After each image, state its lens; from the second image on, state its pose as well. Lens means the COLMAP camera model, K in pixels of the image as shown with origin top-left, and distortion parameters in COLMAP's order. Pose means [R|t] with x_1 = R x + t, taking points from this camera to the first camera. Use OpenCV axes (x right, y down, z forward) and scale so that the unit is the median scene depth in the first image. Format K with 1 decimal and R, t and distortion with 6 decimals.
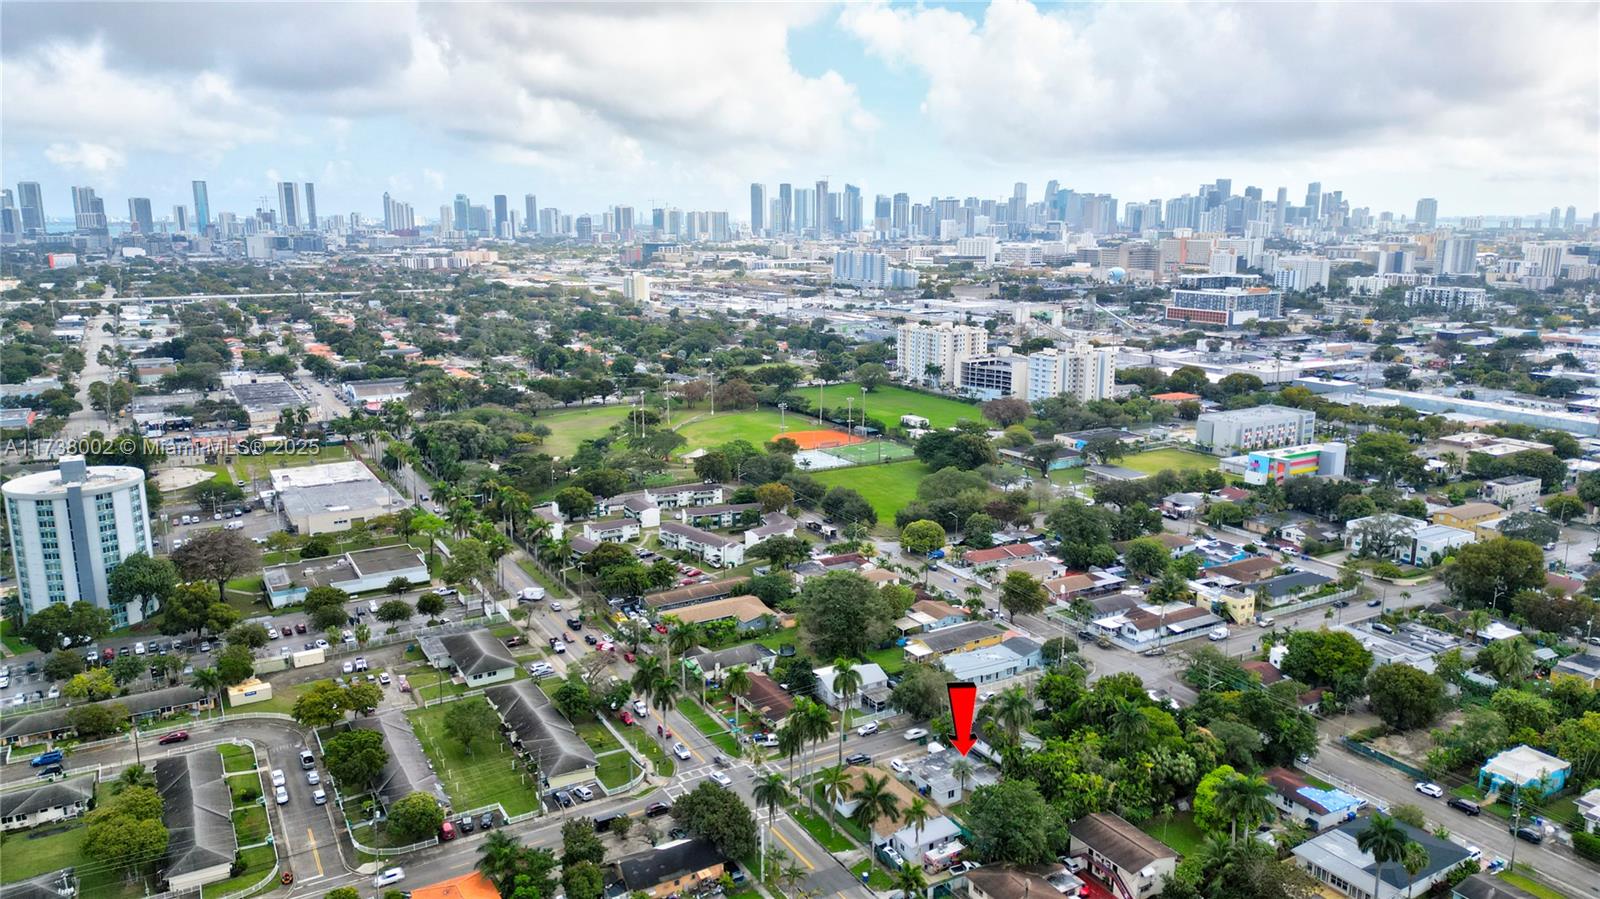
lens RADIAL K [[1094.5, 0, 800.0], [0, 1094.5, 449.5], [0, 0, 1]] dist [0.091026, -0.098692]
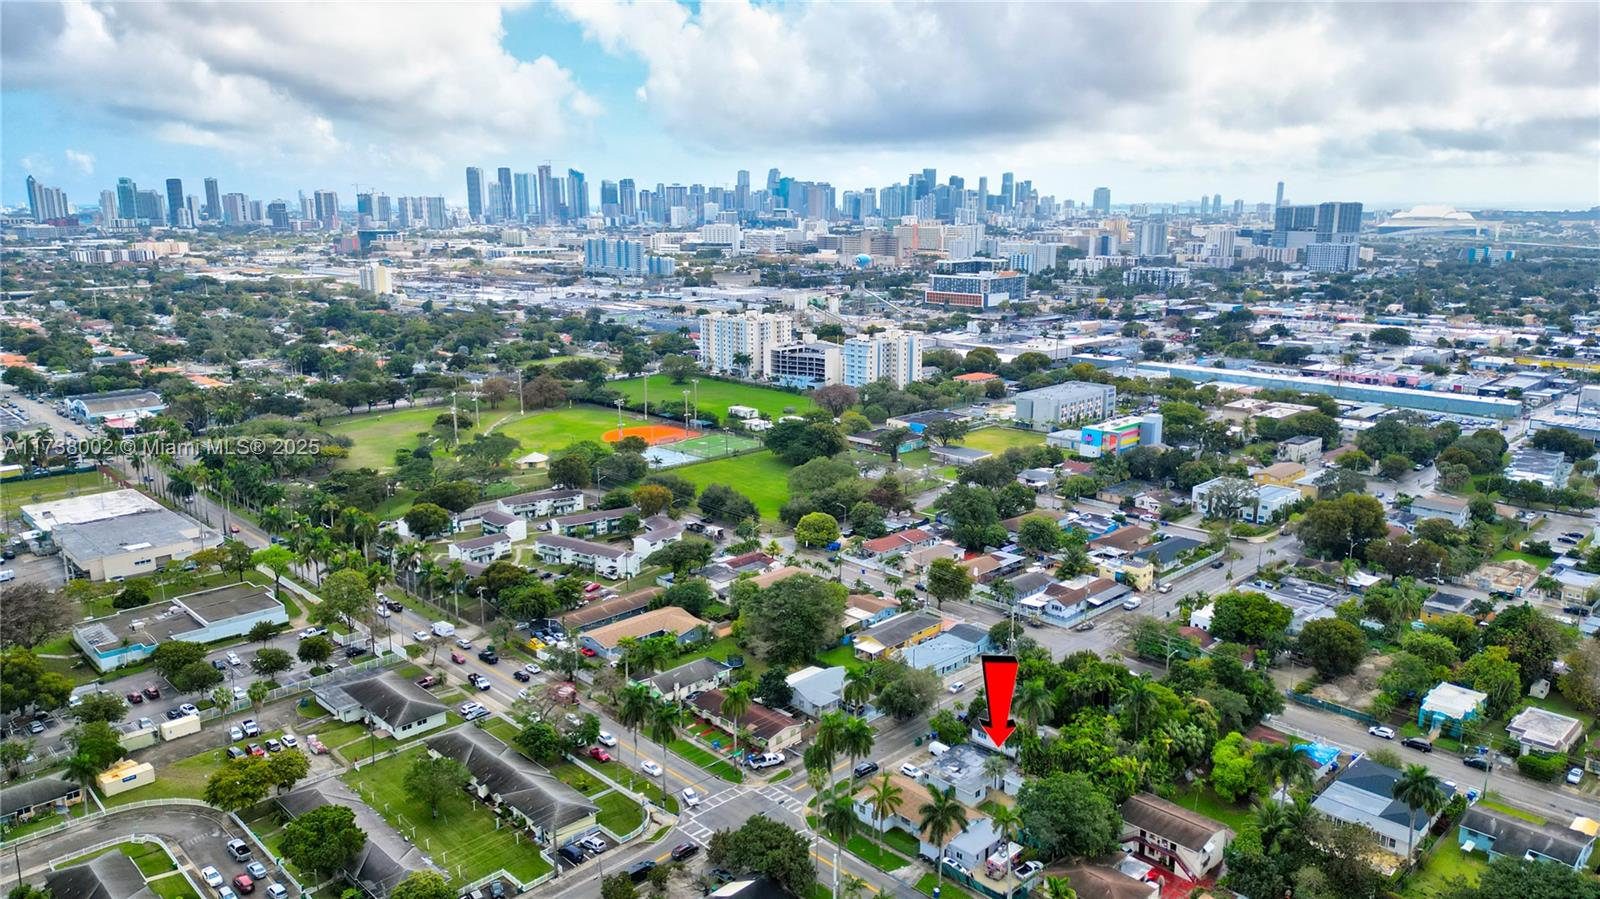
lens RADIAL K [[1094.5, 0, 800.0], [0, 1094.5, 449.5], [0, 0, 1]] dist [0.091026, -0.098692]
pose [[0.970374, -0.055503, 0.235147, -0.129889], [0.052856, 0.998448, 0.017550, -0.010784], [-0.235757, -0.004602, 0.971801, 0.046425]]
